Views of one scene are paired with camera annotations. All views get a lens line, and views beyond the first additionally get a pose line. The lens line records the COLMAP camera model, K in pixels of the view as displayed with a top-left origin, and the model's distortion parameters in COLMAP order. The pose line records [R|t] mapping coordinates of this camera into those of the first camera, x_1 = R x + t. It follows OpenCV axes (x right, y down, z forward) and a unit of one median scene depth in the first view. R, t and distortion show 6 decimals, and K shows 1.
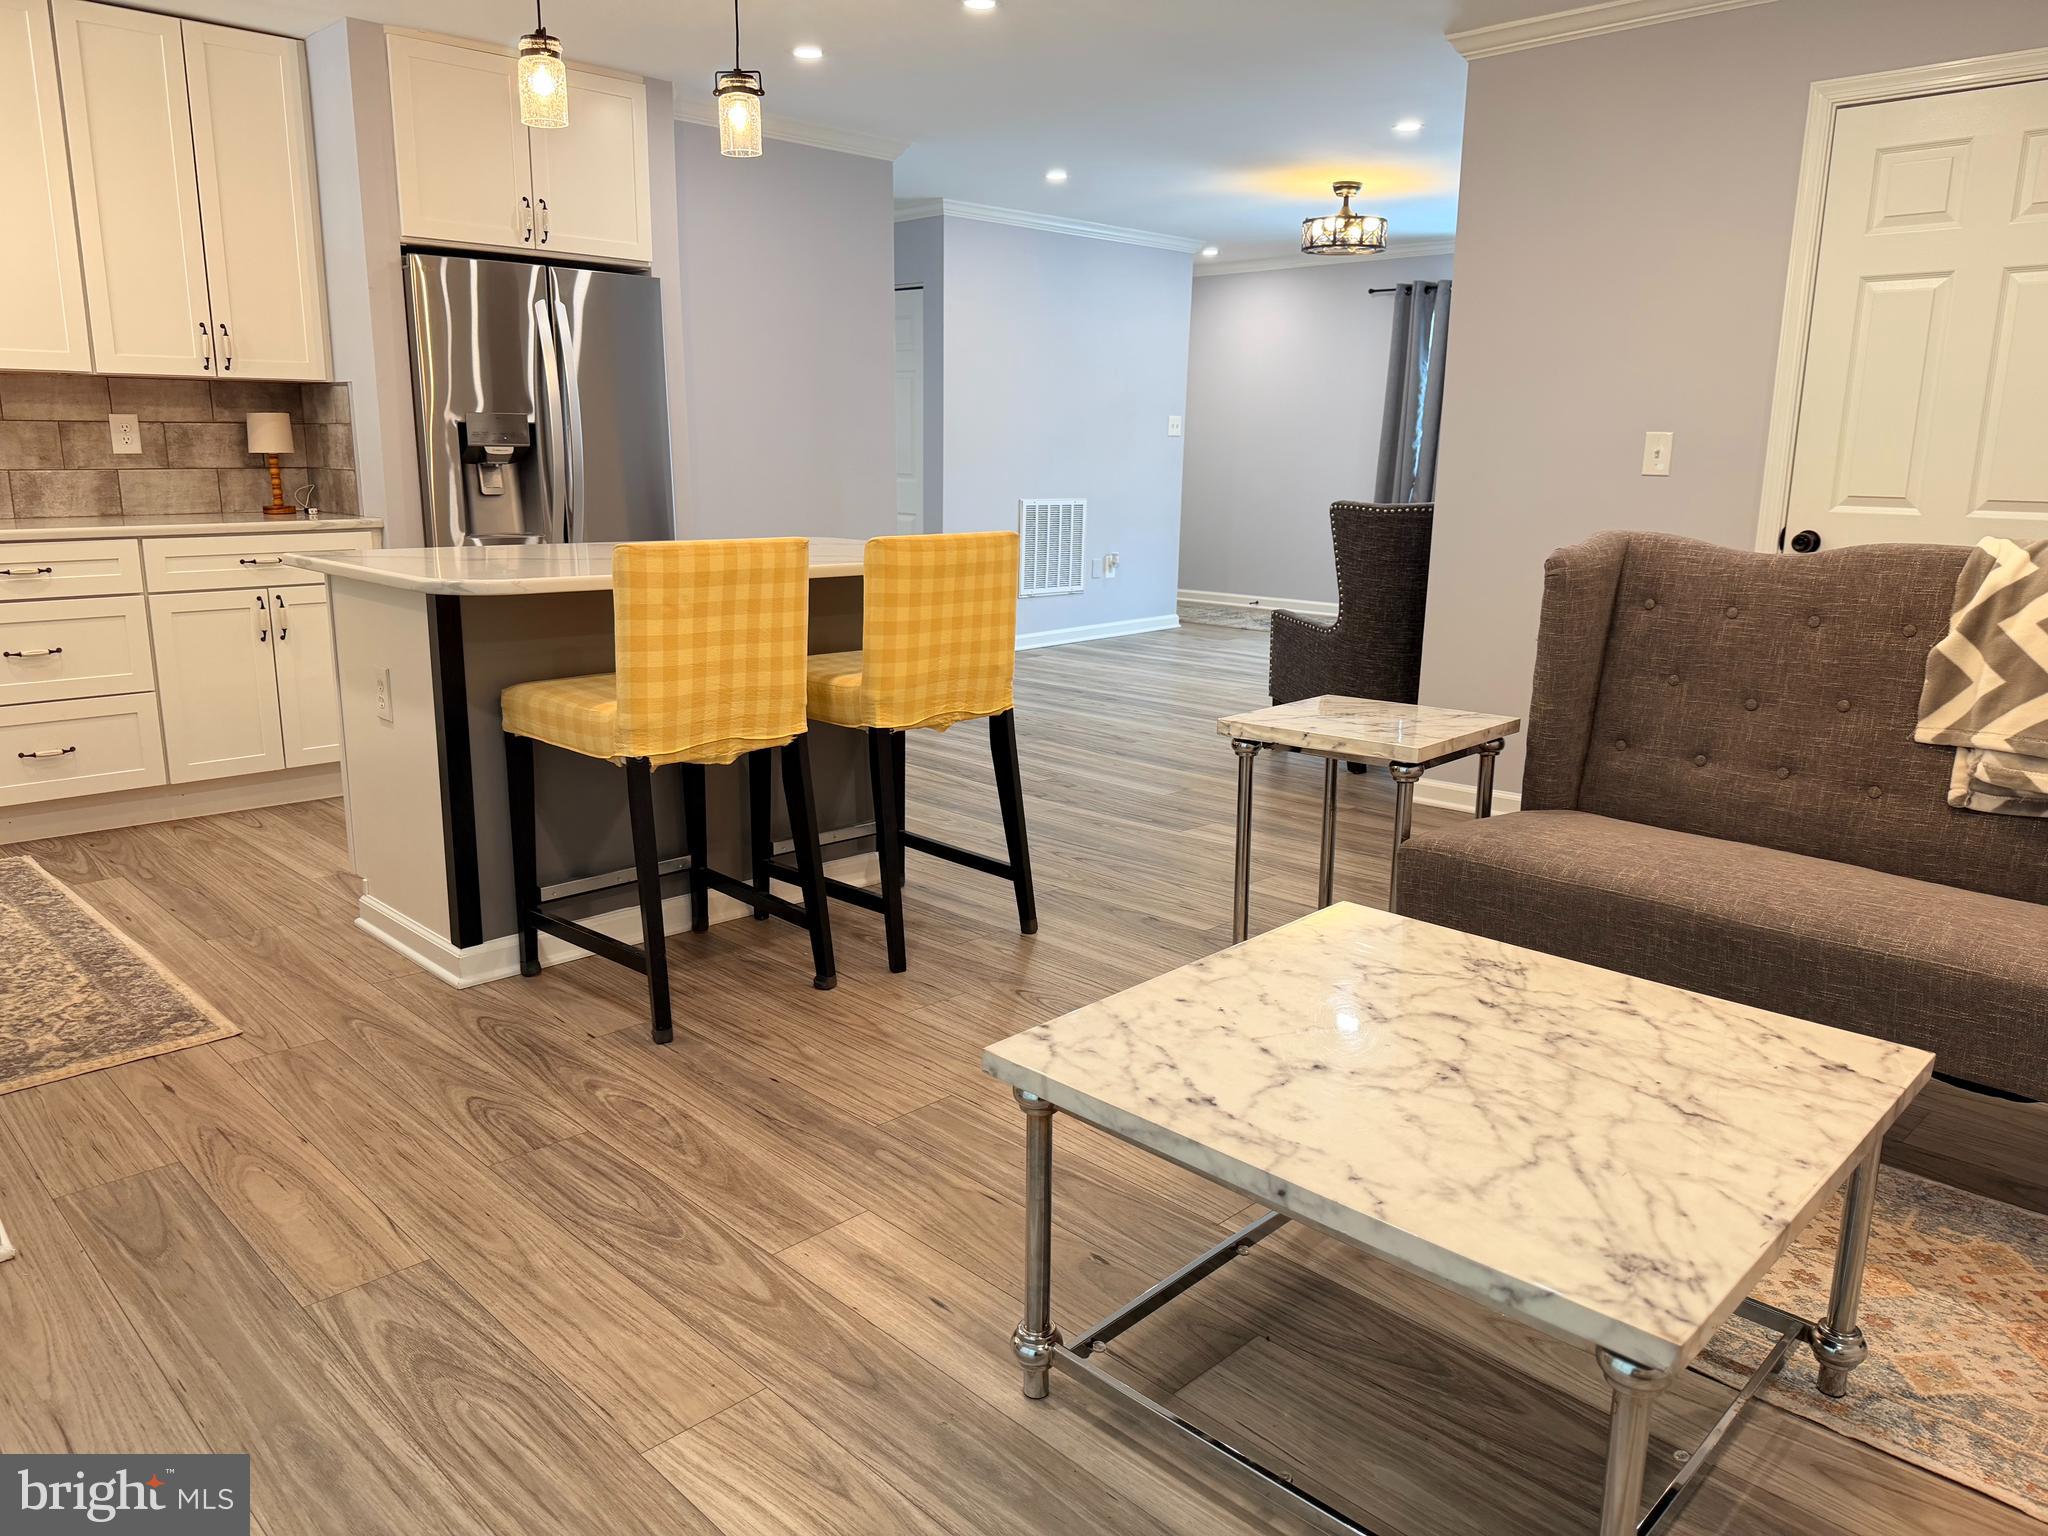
lens RADIAL K [[1431.9, 0, 994.1], [0, 1431.9, 754.8], [0, 0, 1]] dist [0.021640, -0.035621]
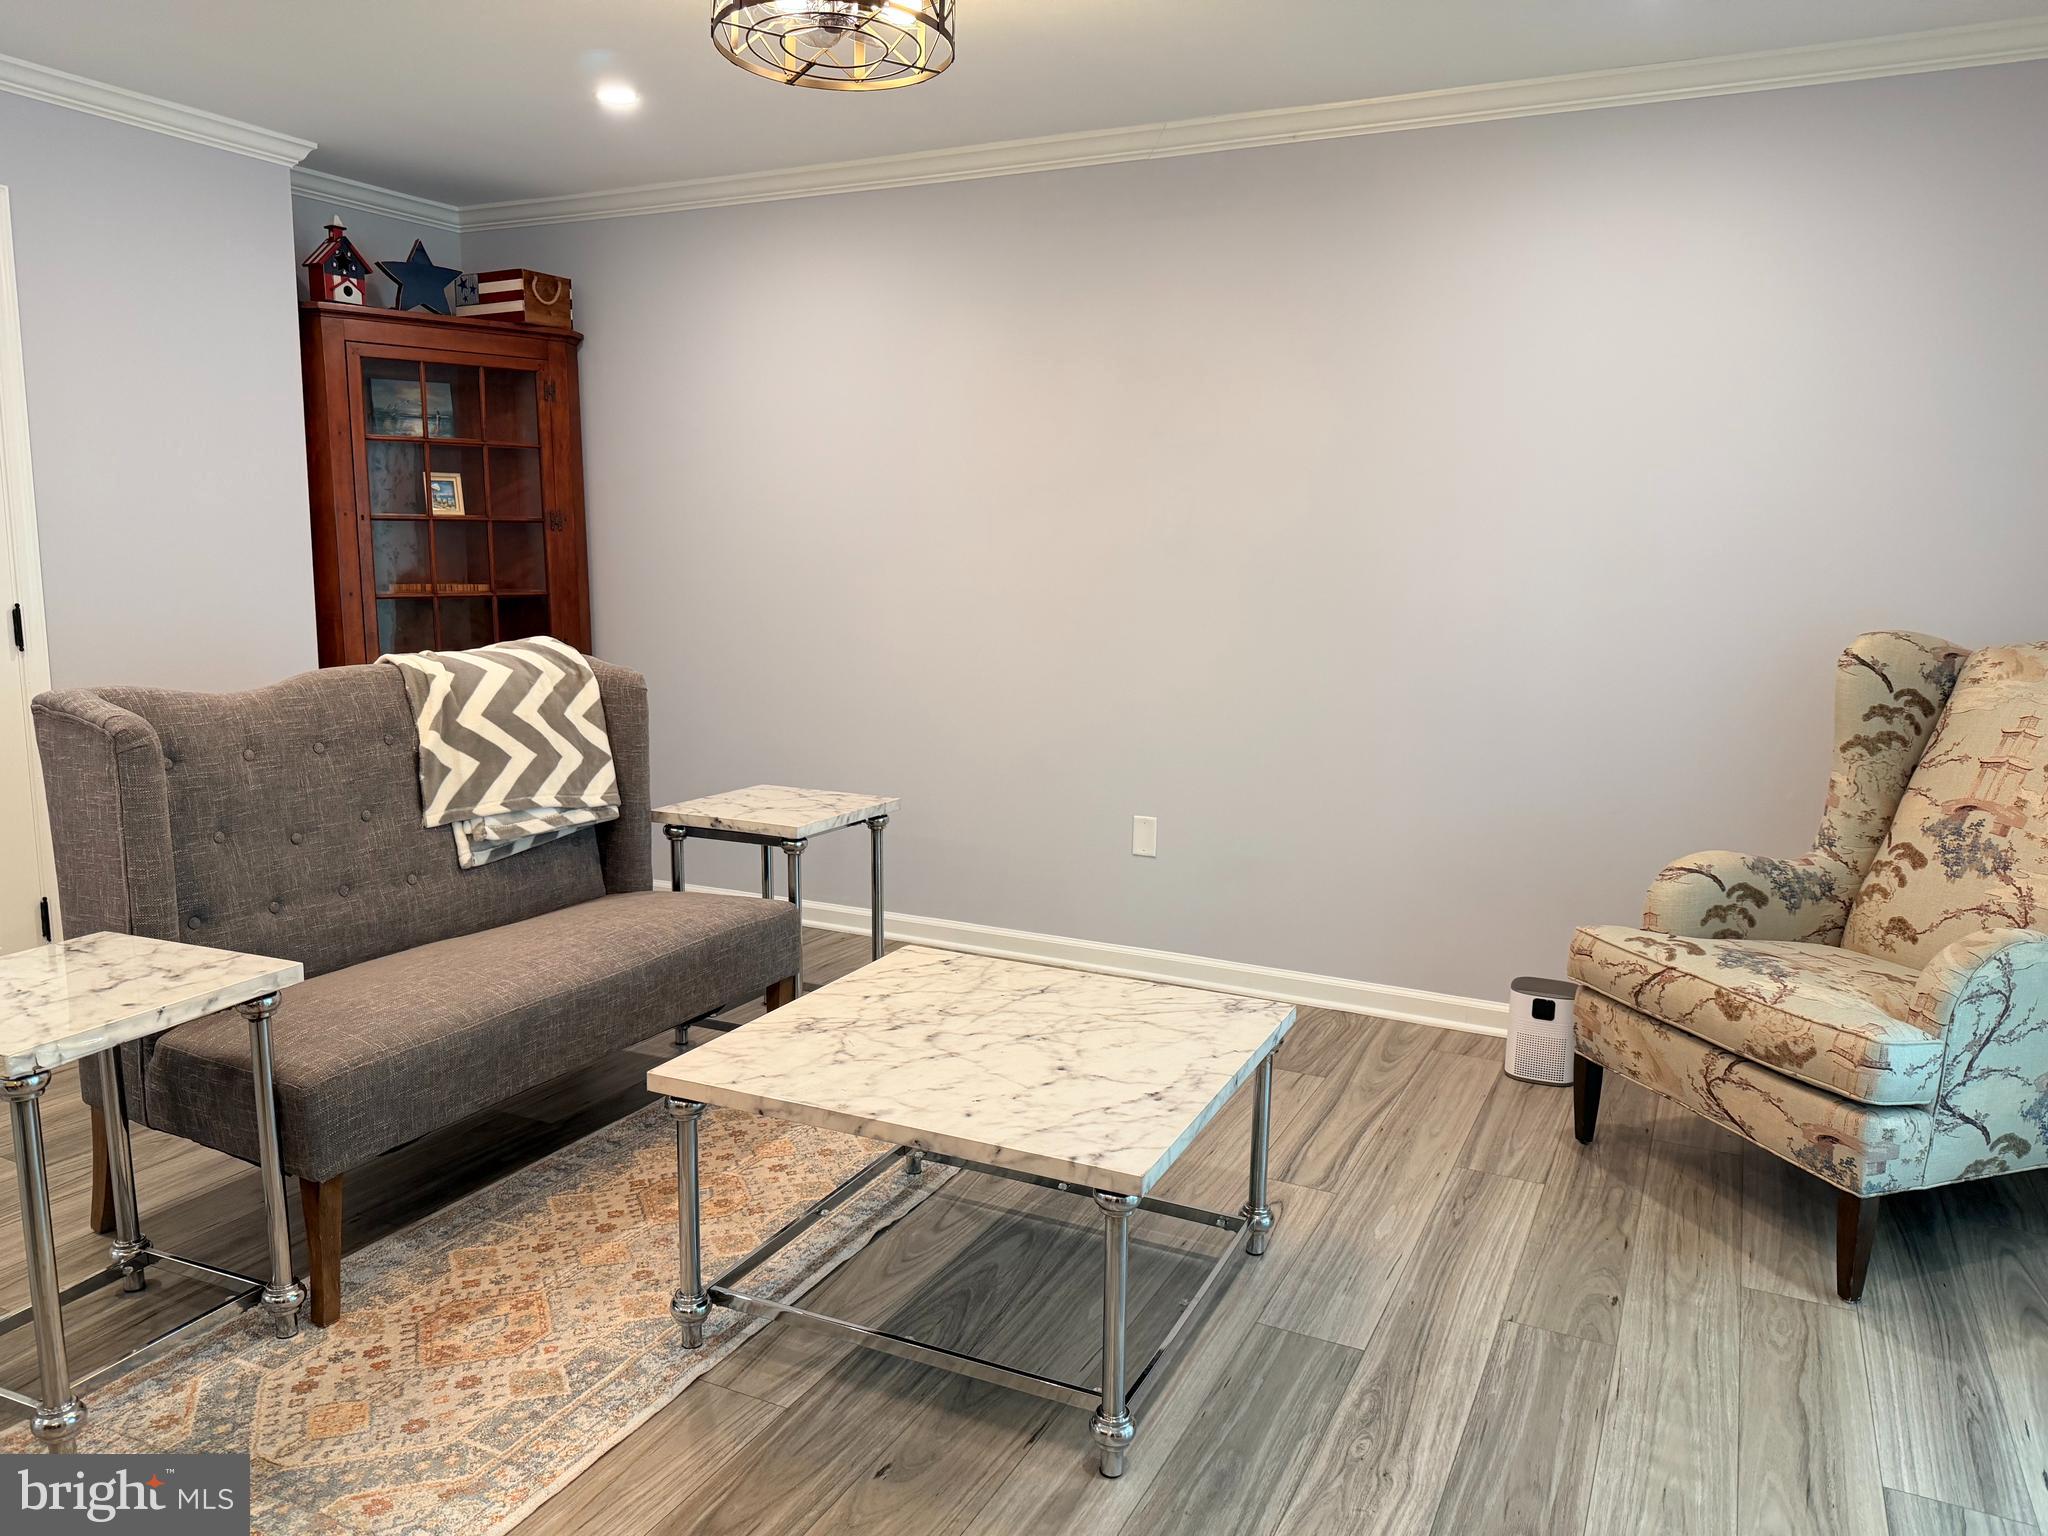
lens RADIAL K [[1431.9, 0, 1016.5], [0, 1431.9, 781.0], [0, 0, 1]] dist [0.021640, -0.035621]
pose [[-0.341753, -0.159081, 0.926228, -0.420451], [0.184222, 0.955108, 0.232014, -0.156947], [-0.921557, 0.249923, -0.297105, 0.603171]]
